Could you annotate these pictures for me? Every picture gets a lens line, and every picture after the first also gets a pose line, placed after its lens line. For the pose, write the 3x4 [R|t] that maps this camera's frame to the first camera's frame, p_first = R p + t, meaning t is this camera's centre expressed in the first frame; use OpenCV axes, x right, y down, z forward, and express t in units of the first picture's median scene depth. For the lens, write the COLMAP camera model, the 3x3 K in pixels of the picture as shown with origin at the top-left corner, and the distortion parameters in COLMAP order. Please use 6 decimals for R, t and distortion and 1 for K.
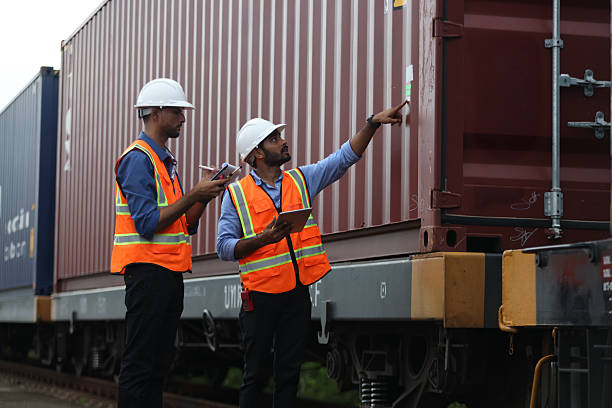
lens RADIAL K [[1861.0, 0, 319.3], [0, 1861.0, 157.6], [0, 0, 1]] dist [0.090342, 0.866217]
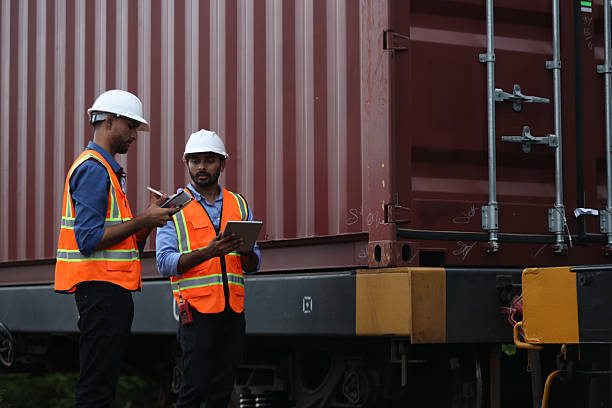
lens RADIAL K [[1861.0, 0, 319.3], [0, 1861.0, 157.6], [0, 0, 1]] dist [0.090342, 0.866217]
pose [[0.957849, 0.008258, 0.287154, -0.253495], [-0.009579, 0.999949, 0.003196, -0.009981], [-0.287113, -0.005812, 0.957879, 0.062485]]
